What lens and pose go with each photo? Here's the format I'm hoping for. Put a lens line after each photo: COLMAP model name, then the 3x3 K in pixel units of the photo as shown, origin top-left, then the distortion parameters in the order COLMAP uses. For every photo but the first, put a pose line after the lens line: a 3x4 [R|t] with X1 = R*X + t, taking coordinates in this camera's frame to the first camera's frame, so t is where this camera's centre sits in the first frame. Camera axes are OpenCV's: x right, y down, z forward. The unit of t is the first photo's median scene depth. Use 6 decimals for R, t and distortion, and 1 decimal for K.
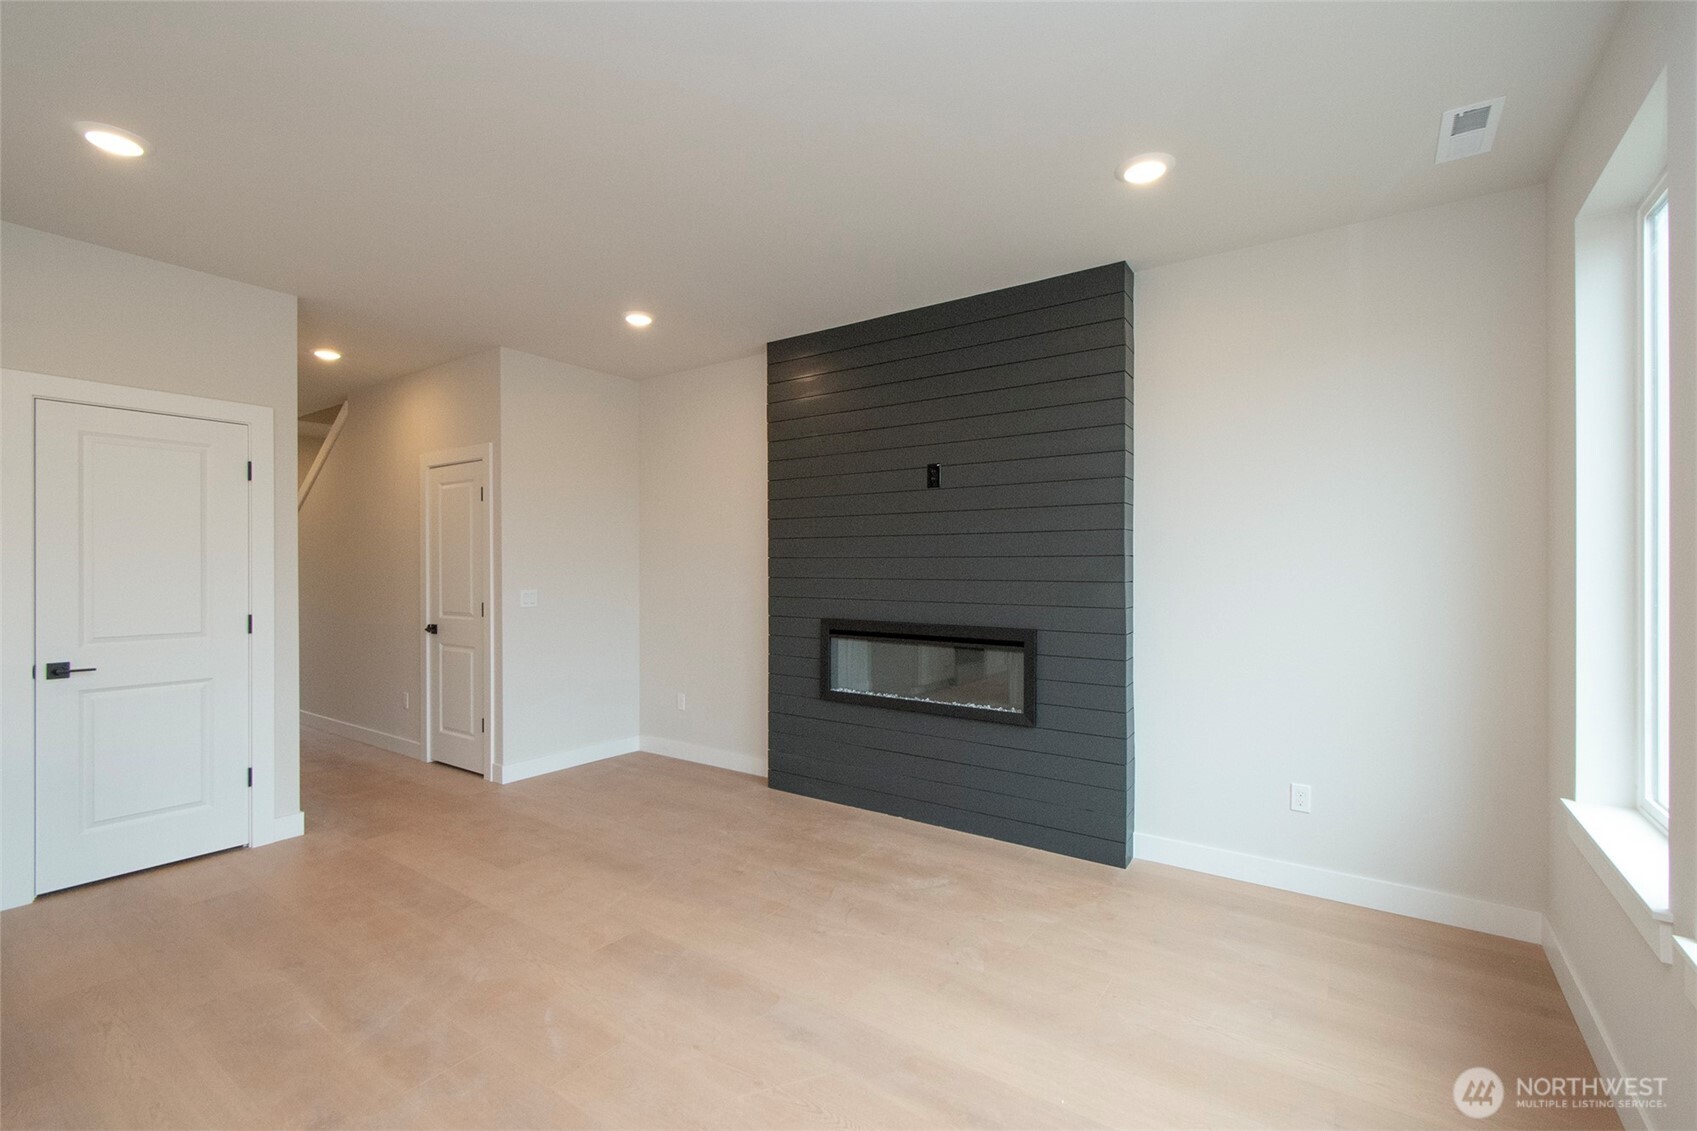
lens RADIAL K [[736.0, 0, 844.0], [0, 736.0, 573.1], [0, 0, 1]] dist [0.001979, 0.000101]
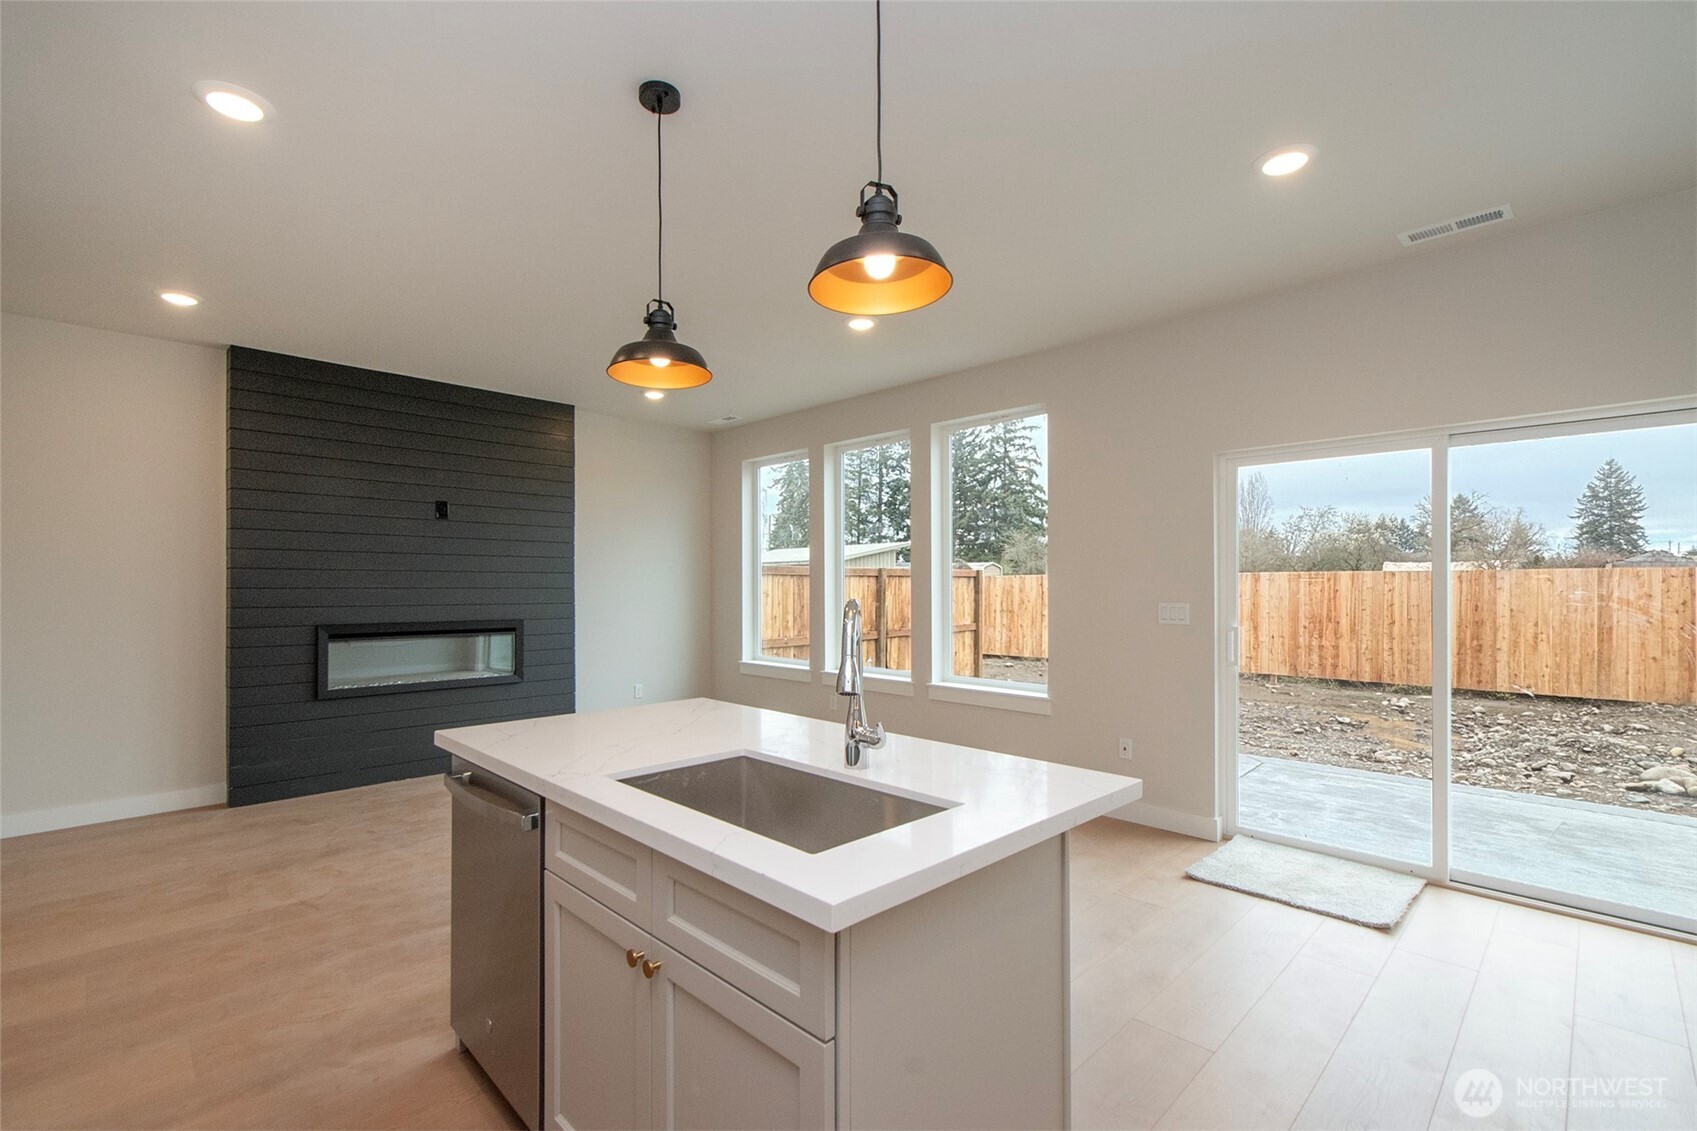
lens RADIAL K [[736.0, 0, 846.6], [0, 736.0, 580.0], [0, 0, 1]] dist [0.001979, 0.000101]
pose [[0.150288, 0.012458, 0.988564, -1.097098], [0.009990, 0.999850, -0.014119, 0.021103], [-0.988592, 0.011997, 0.150141, 0.081458]]
